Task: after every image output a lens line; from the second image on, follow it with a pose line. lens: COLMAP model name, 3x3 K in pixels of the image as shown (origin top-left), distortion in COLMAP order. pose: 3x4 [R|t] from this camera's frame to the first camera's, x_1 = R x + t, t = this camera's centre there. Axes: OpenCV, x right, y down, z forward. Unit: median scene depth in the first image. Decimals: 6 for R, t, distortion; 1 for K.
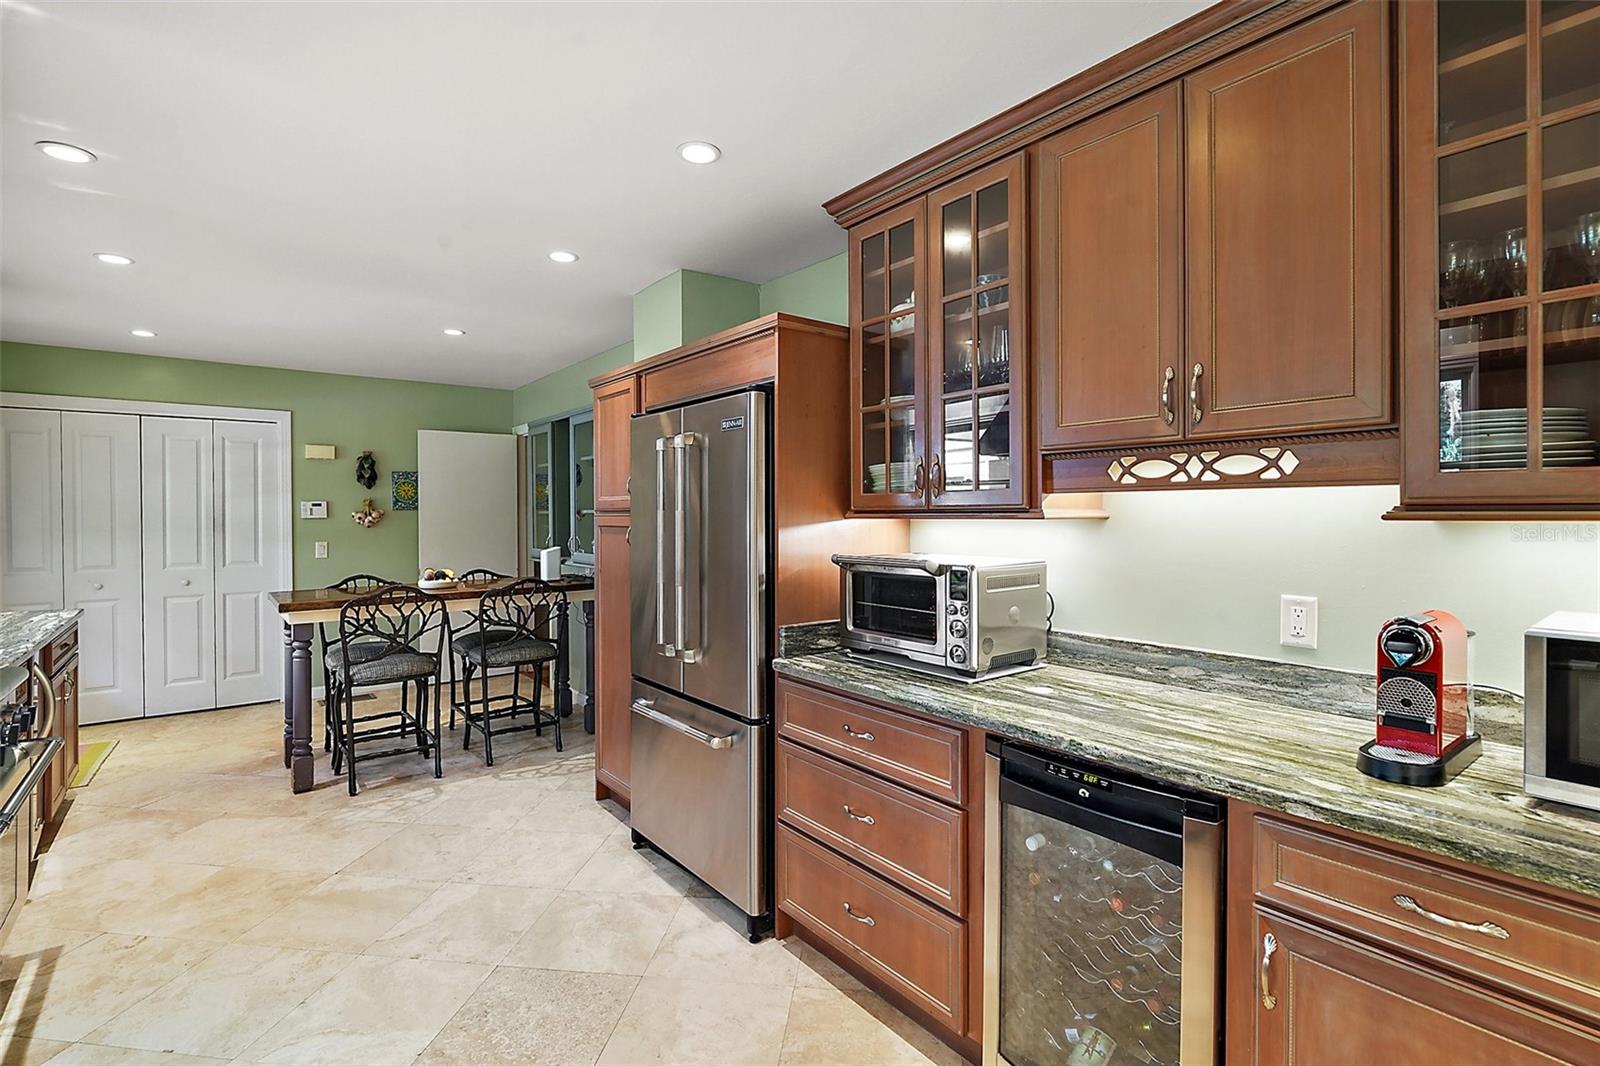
lens RADIAL K [[747.2, 0, 800.4], [0, 747.2, 517.1], [0, 0, 1]] dist [-0.004239, -0.000952]
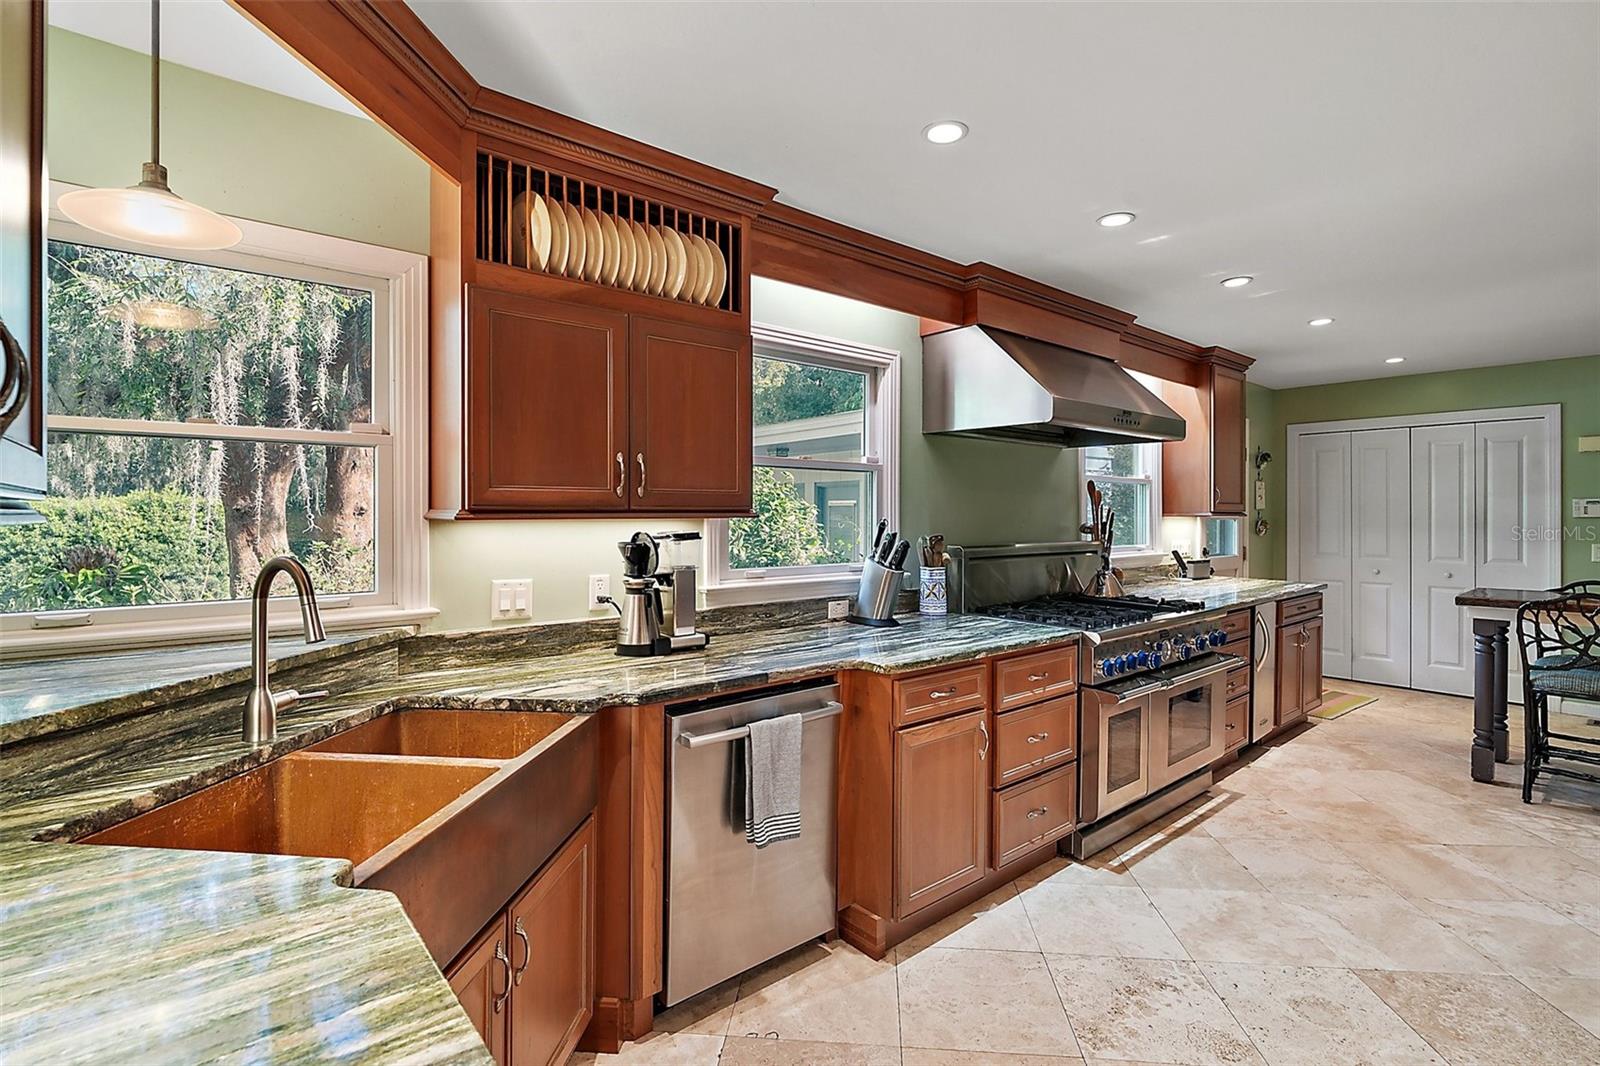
lens RADIAL K [[747.2, 0, 799.8], [0, 747.2, 521.7], [0, 0, 1]] dist [-0.004239, -0.000952]
pose [[0.026569, 0.014062, -0.999548, 0.327353], [-0.005005, 0.999890, 0.013934, -0.001635], [0.999634, 0.004633, 0.026637, 0.023903]]
